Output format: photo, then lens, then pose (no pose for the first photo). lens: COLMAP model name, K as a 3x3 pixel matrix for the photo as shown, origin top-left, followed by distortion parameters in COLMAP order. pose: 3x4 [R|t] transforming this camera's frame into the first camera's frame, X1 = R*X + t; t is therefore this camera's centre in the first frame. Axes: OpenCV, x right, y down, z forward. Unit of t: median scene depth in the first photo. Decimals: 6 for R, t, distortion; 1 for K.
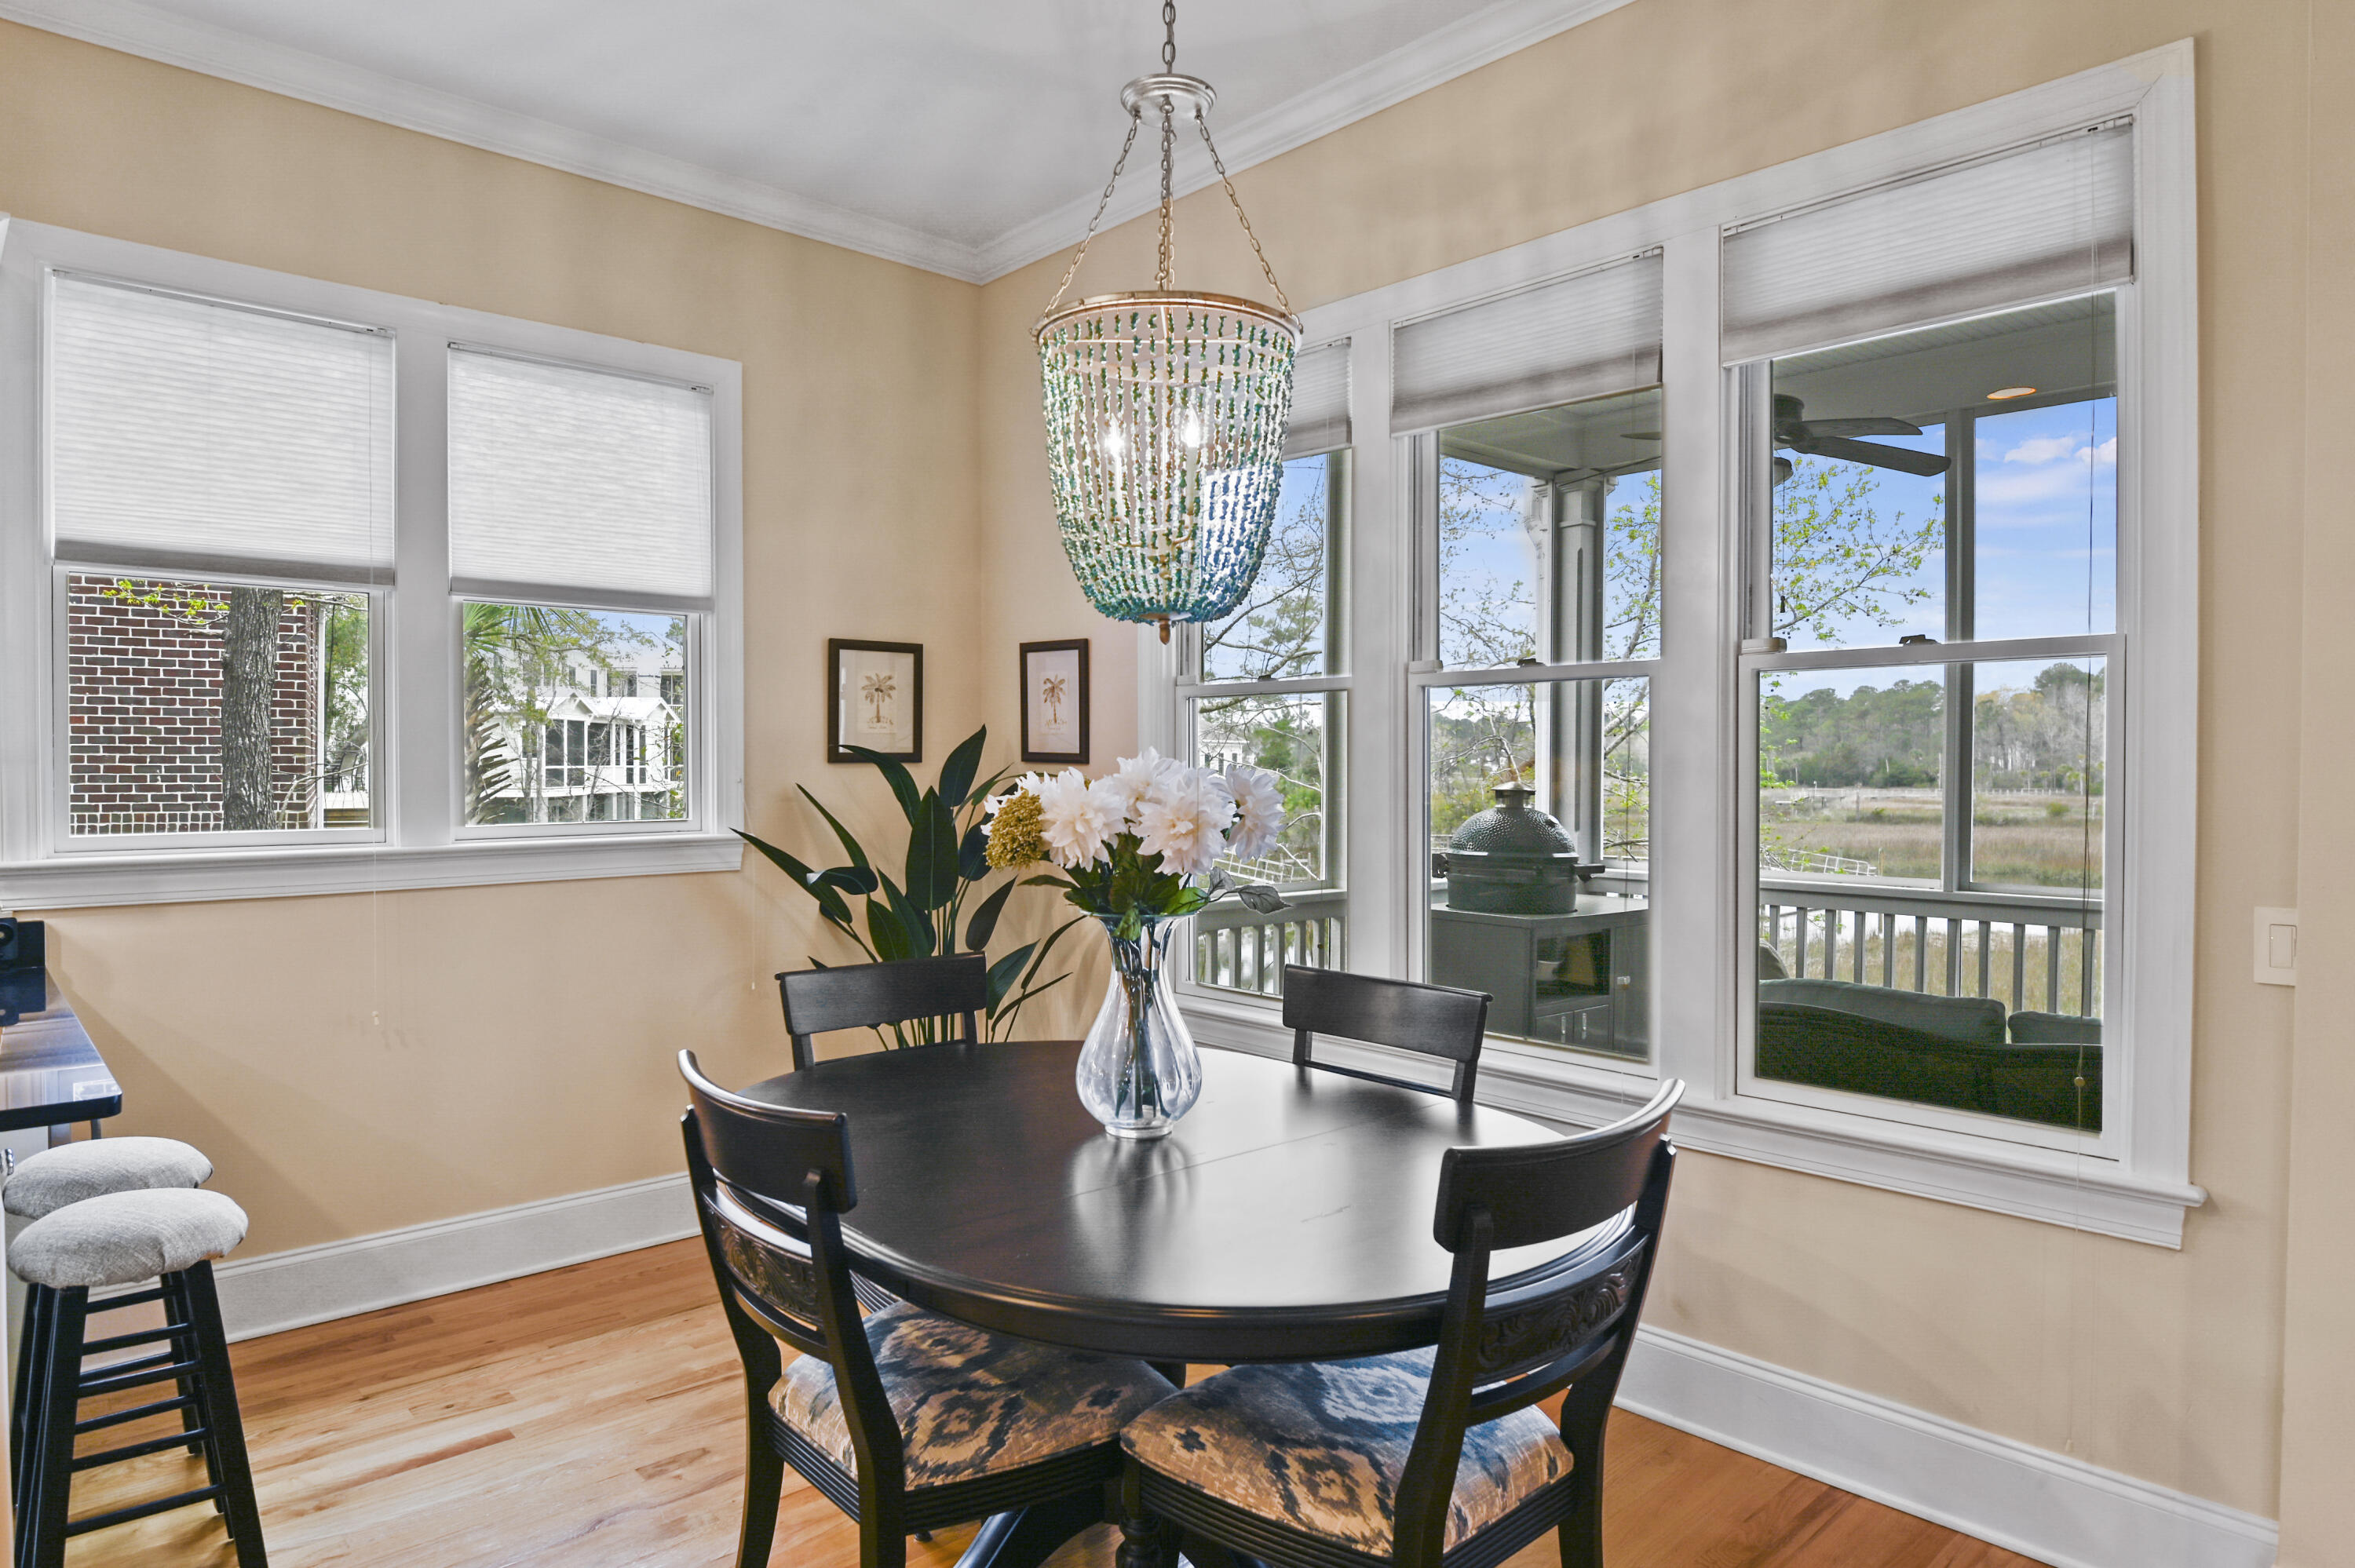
lens RADIAL K [[1384.1, 0, 1177.5], [0, 1384.1, 784.0], [0, 0, 1]] dist [-0.021152, -0.000542]
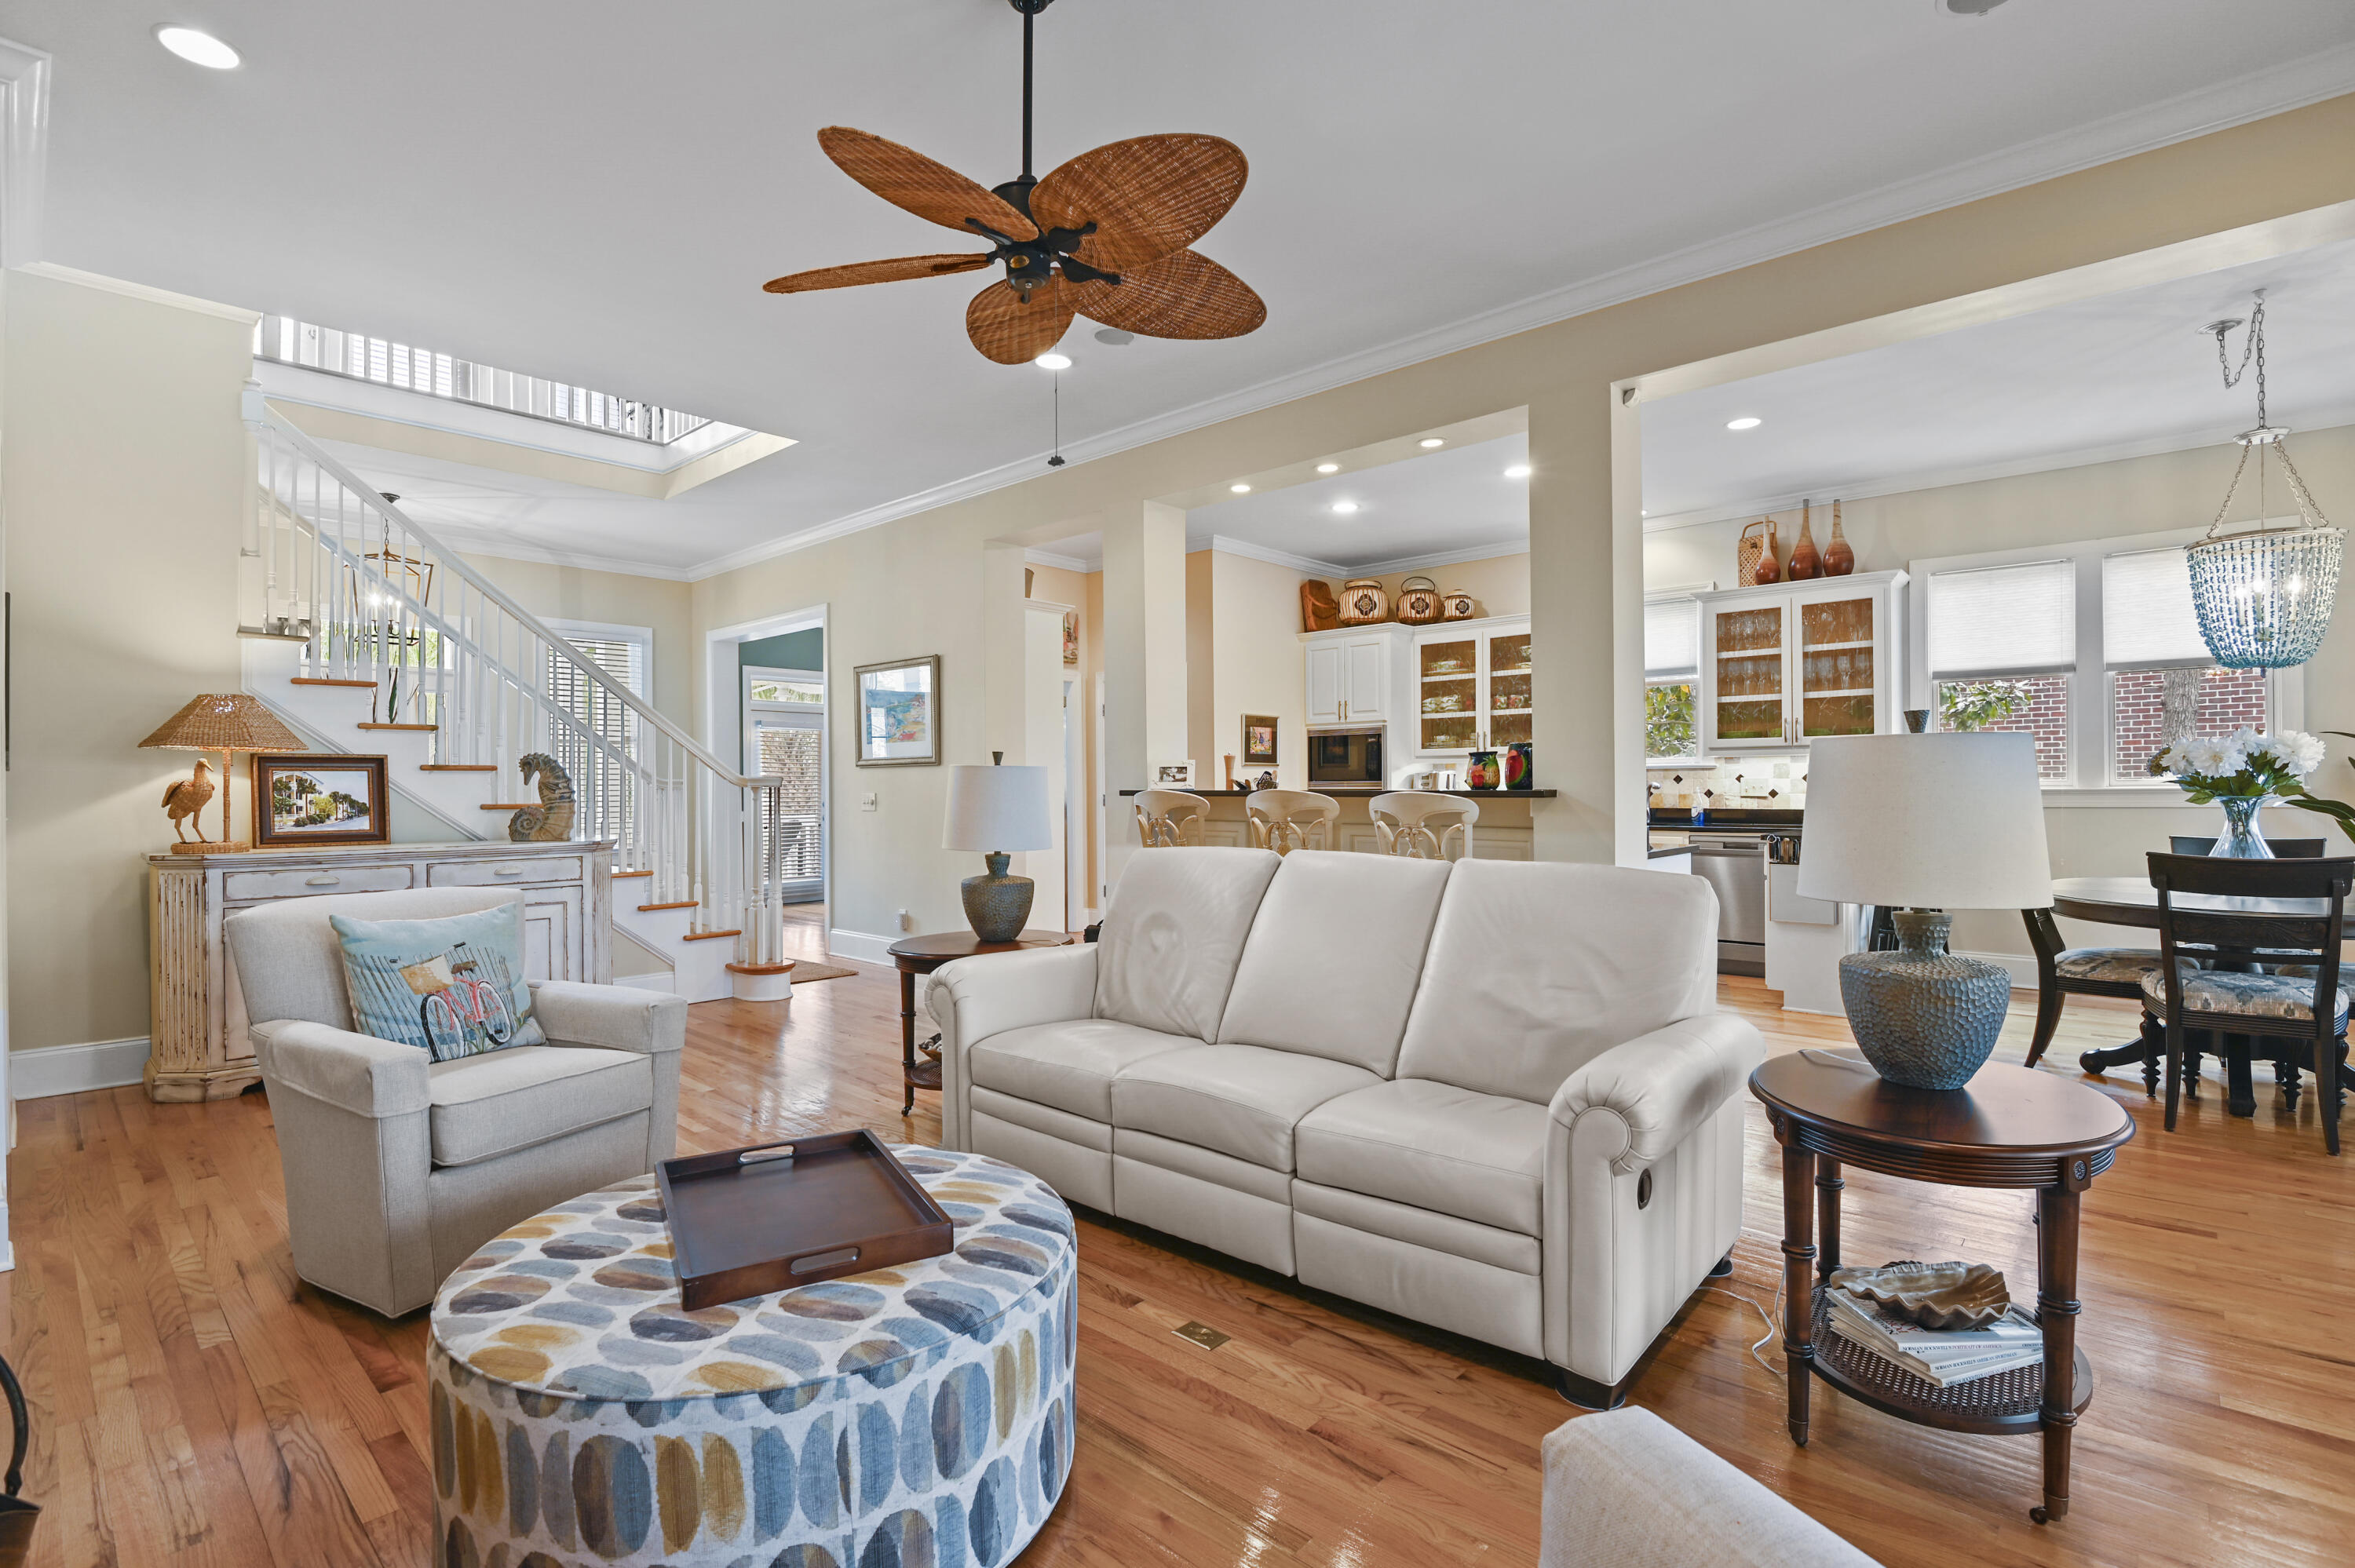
lens RADIAL K [[1097.1, 0, 1177.5], [0, 1097.1, 784.0], [0, 0, 1]] dist [0.000694, 0.000032]
pose [[0.092973, -0.002771, -0.995665, 1.147559], [-0.000852, 0.999996, -0.002863, 0.048225], [0.995668, 0.001114, 0.092971, -0.666029]]
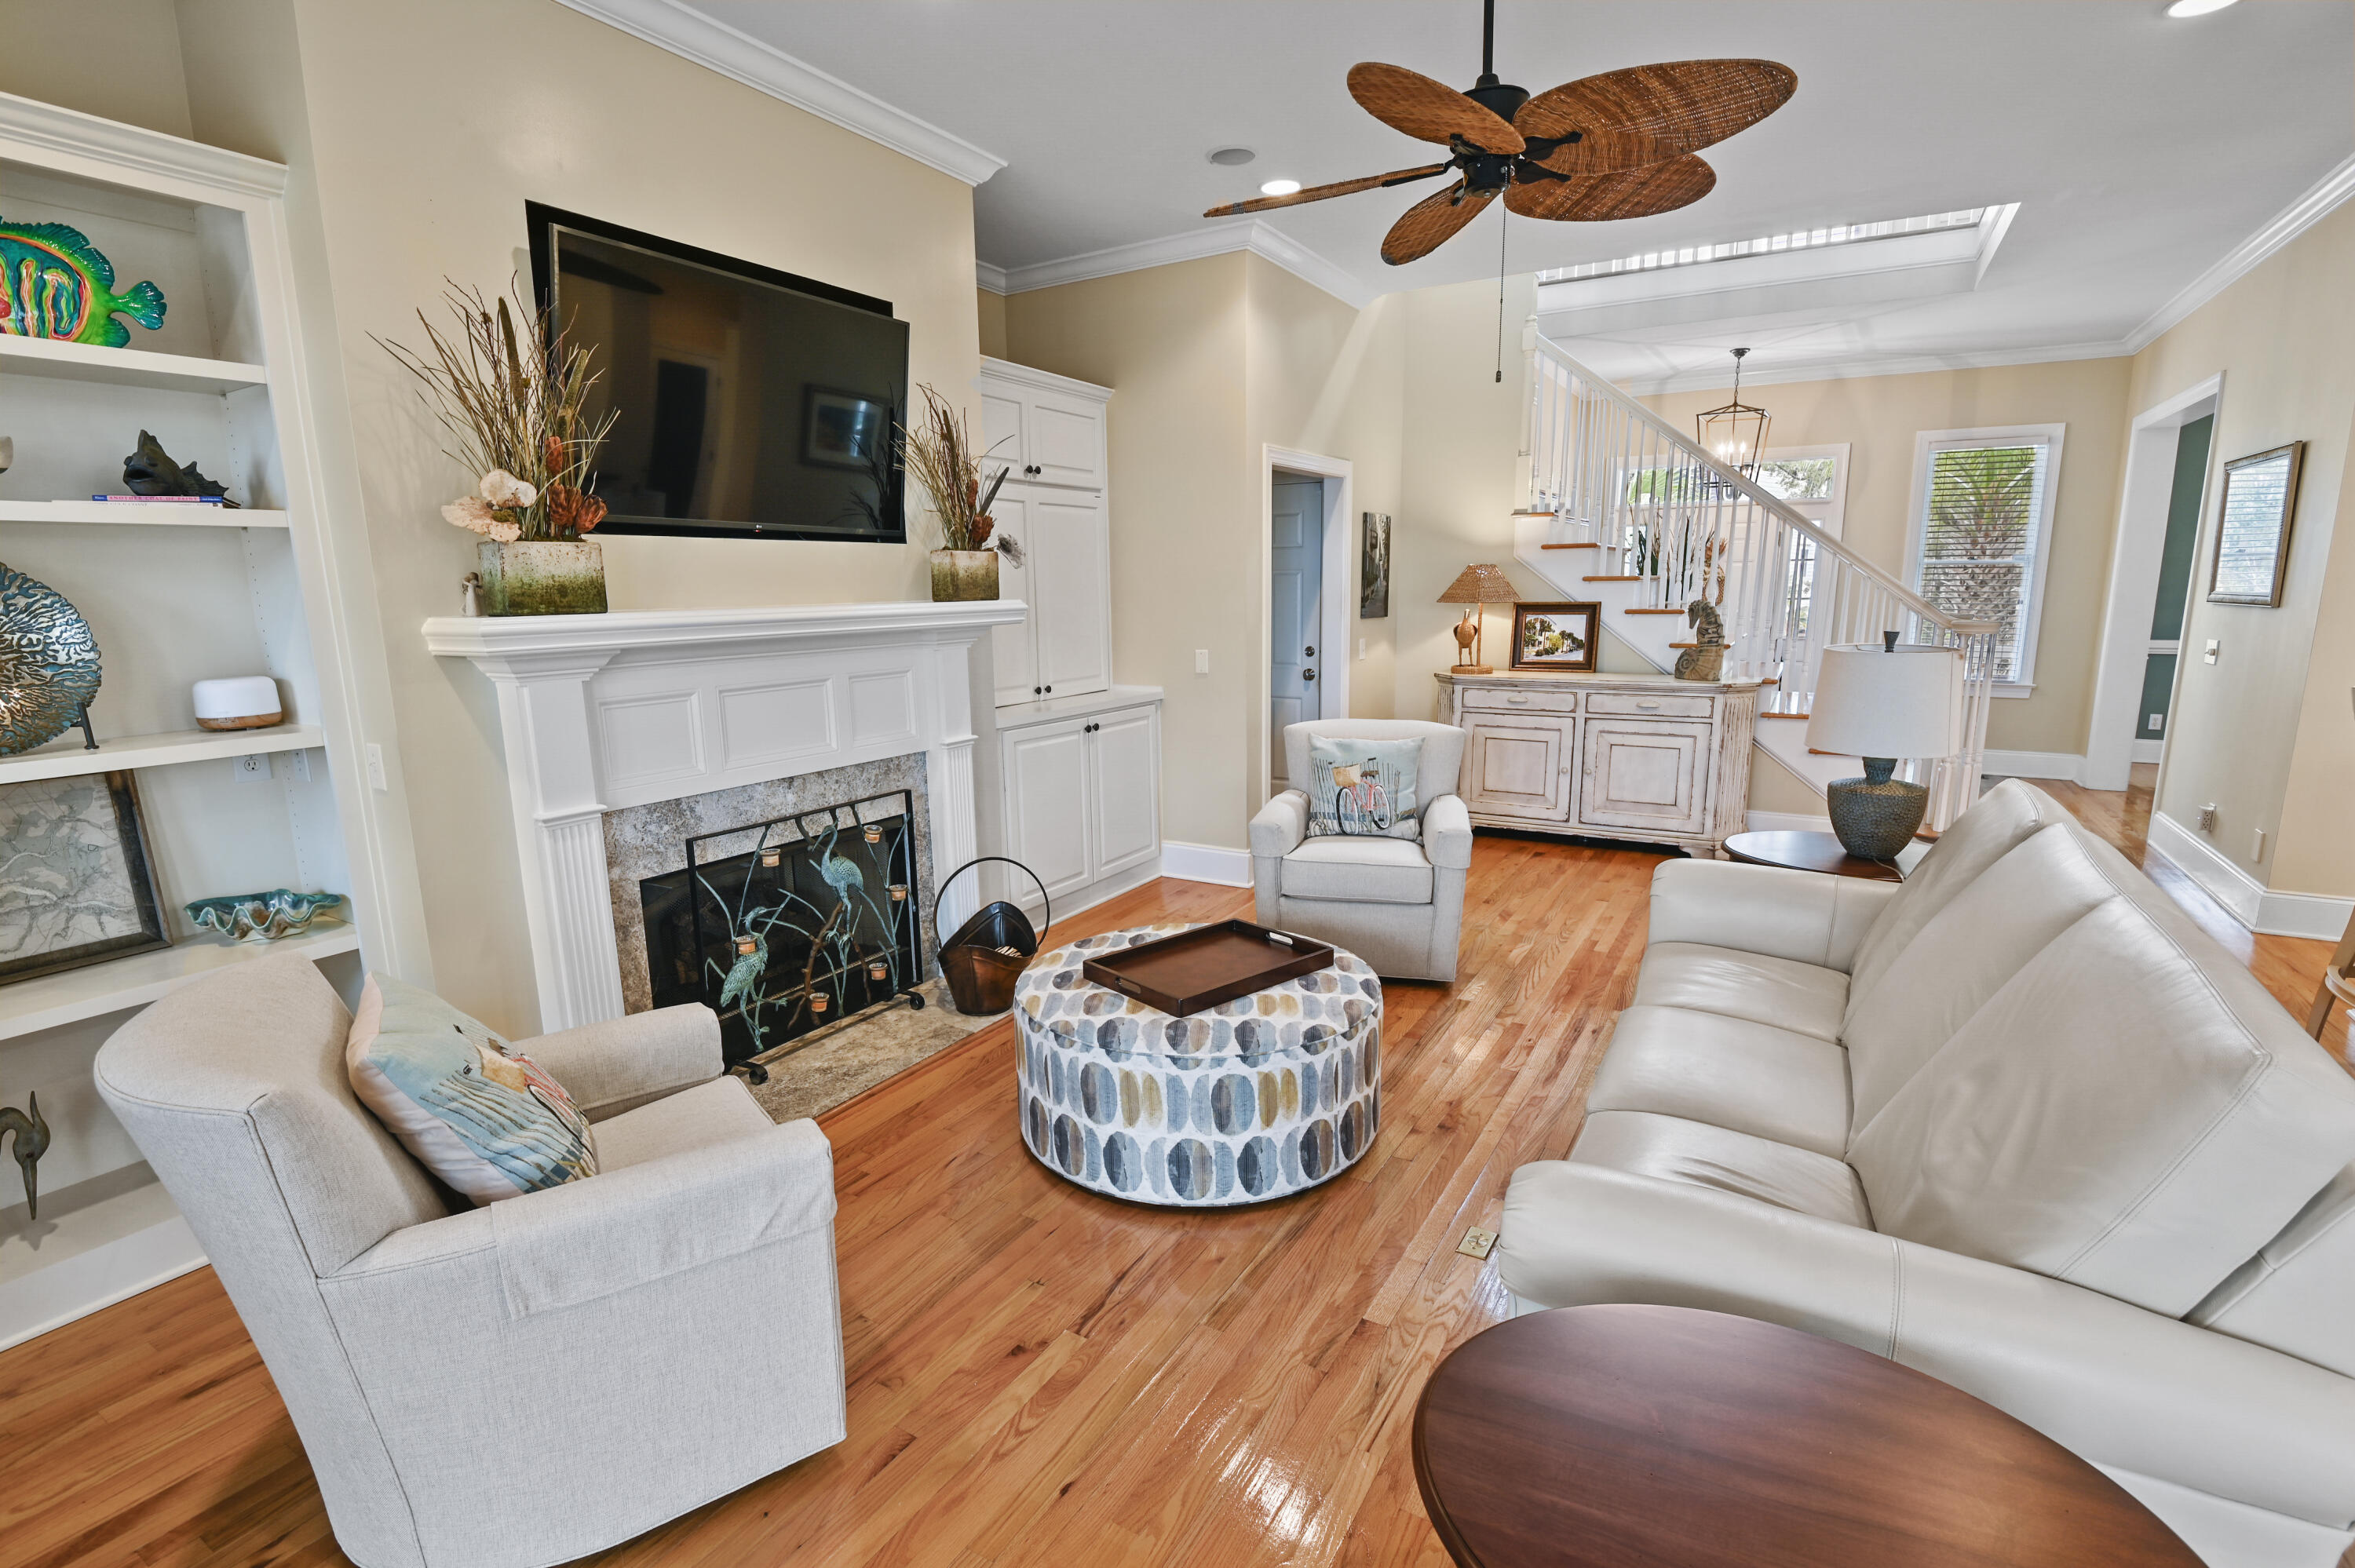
lens RADIAL K [[1105.5, 0, 1183.1], [0, 1105.5, 796.8], [0, 0, 1]] dist [-0.003438, -0.000414]
pose [[-0.951767, 0.069544, -0.298838, -0.296225], [0.009286, 0.980057, 0.198501, -0.401831], [0.306682, 0.186151, -0.933431, 2.468503]]
